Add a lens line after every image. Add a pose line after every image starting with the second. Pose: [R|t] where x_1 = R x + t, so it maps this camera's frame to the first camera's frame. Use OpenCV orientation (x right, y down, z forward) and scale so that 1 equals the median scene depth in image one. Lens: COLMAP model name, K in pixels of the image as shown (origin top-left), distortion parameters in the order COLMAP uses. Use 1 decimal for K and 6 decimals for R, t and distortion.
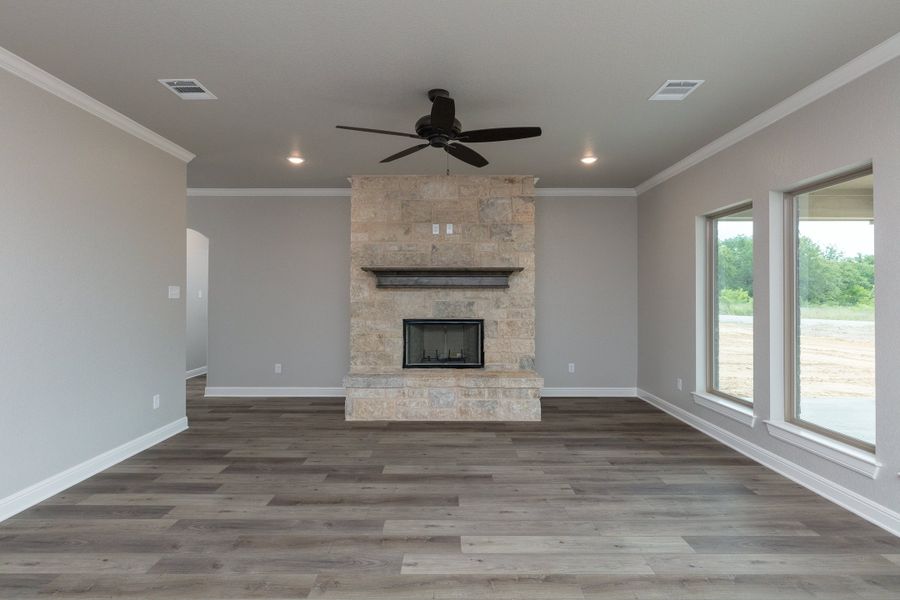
lens RADIAL K [[468.6, 0, 450.0], [0, 468.6, 300.0], [0, 0, 1]] dist [0.003987, -0.000134]
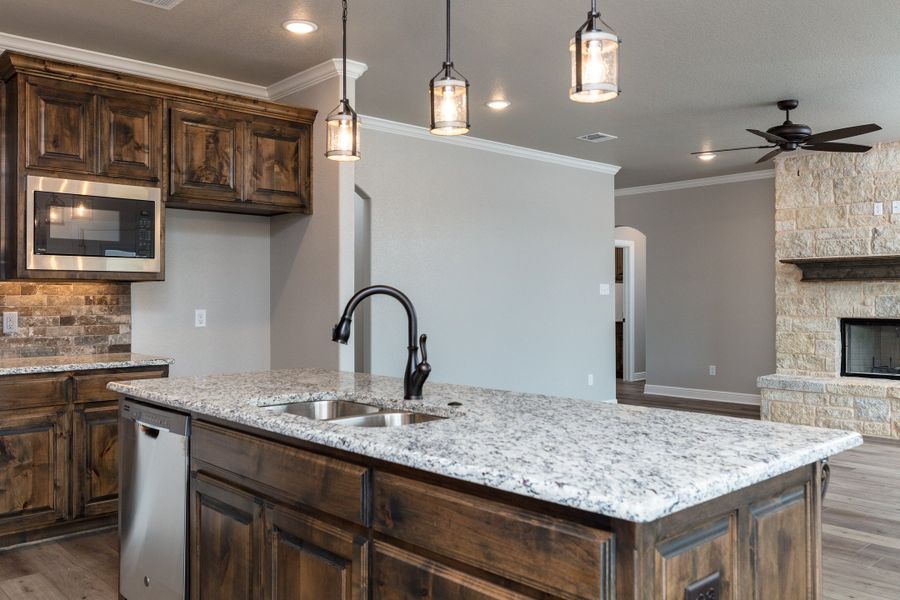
lens RADIAL K [[753.9, 0, 450.0], [0, 753.9, 300.0], [0, 0, 1]] dist [-0.000718, 0.000025]
pose [[0.678251, -0.003137, -0.734823, 0.434520], [-0.000592, 0.999988, -0.004815, 0.015459], [0.734830, 0.003701, 0.678241, -0.457048]]
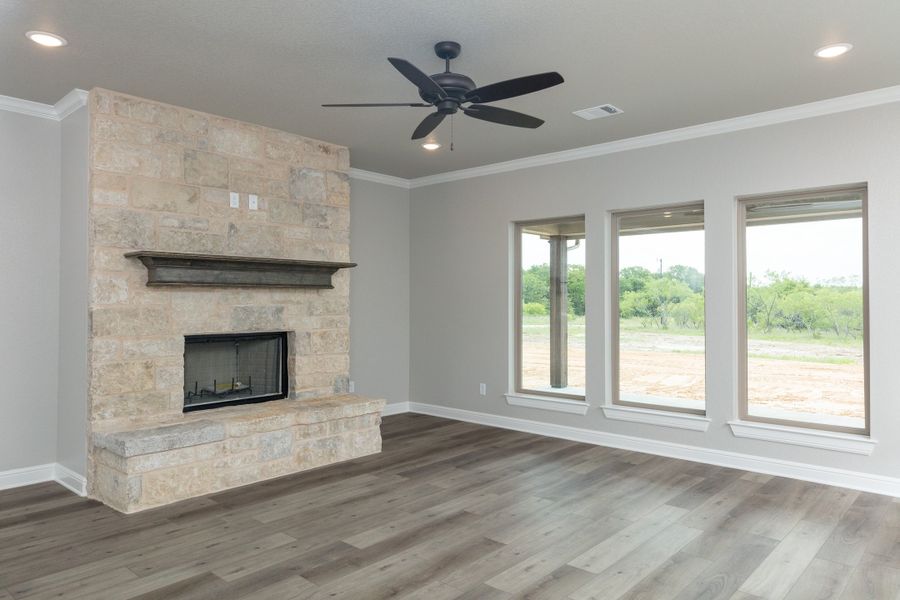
lens RADIAL K [[614.4, 0, 450.0], [0, 614.4, 300.0], [0, 0, 1]] dist [0.018330, 0.000362]
pose [[0.661970, 0.000055, 0.749530, -0.491792], [0.004222, 0.999984, -0.003802, -0.002603], [-0.749518, 0.005681, 0.661959, 0.179762]]
